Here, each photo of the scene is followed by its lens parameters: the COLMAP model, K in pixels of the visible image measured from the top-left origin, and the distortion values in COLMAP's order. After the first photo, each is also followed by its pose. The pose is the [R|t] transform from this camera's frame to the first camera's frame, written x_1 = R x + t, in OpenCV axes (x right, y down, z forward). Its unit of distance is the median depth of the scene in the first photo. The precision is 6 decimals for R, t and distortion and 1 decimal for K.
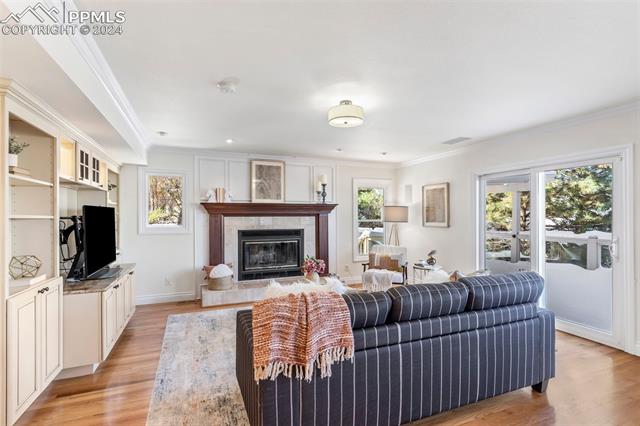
lens RADIAL K [[307.3, 0, 320.0], [0, 307.3, 213.0], [0, 0, 1]] dist [0.002644, 0.000617]
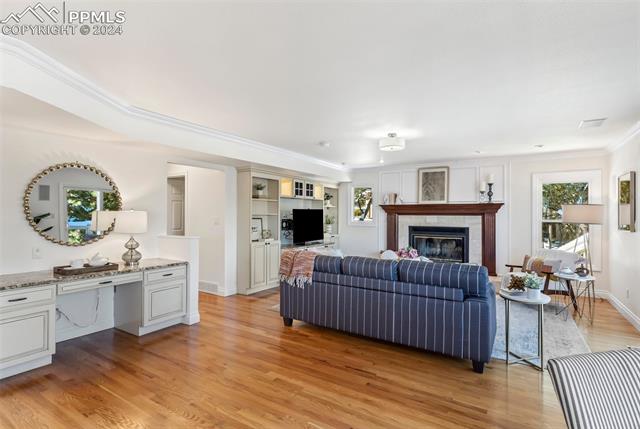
lens RADIAL K [[321.1, 0, 320.0], [0, 321.1, 214.5], [0, 0, 1]] dist [-0.000844, -0.000208]
pose [[0.578321, 0.005915, -0.815788, 0.614771], [0.001039, 0.999968, 0.007986, -0.002202], [0.815808, -0.005466, 0.578296, -0.064770]]
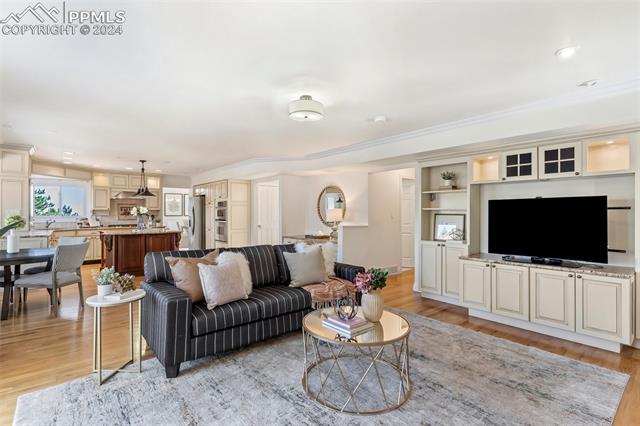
lens RADIAL K [[305.6, 0, 320.0], [0, 305.6, 213.0], [0, 0, 1]] dist [0.001594, 0.000385]
pose [[-0.955172, 0.000833, -0.296049, 0.194261], [0.004114, 0.999937, -0.010461, 0.024001], [0.296022, -0.011210, -0.955115, 1.127967]]
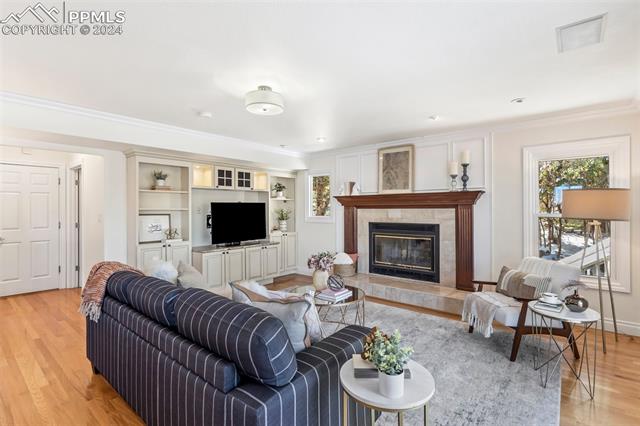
lens RADIAL K [[307.3, 0, 320.0], [0, 307.3, 213.0], [0, 0, 1]] dist [0.002644, 0.000617]
pose [[0.466821, 0.013687, -0.884246, 0.561027], [0.011691, 0.999697, 0.021646, 0.002324], [0.884274, -0.020442, 0.466520, 0.399249]]
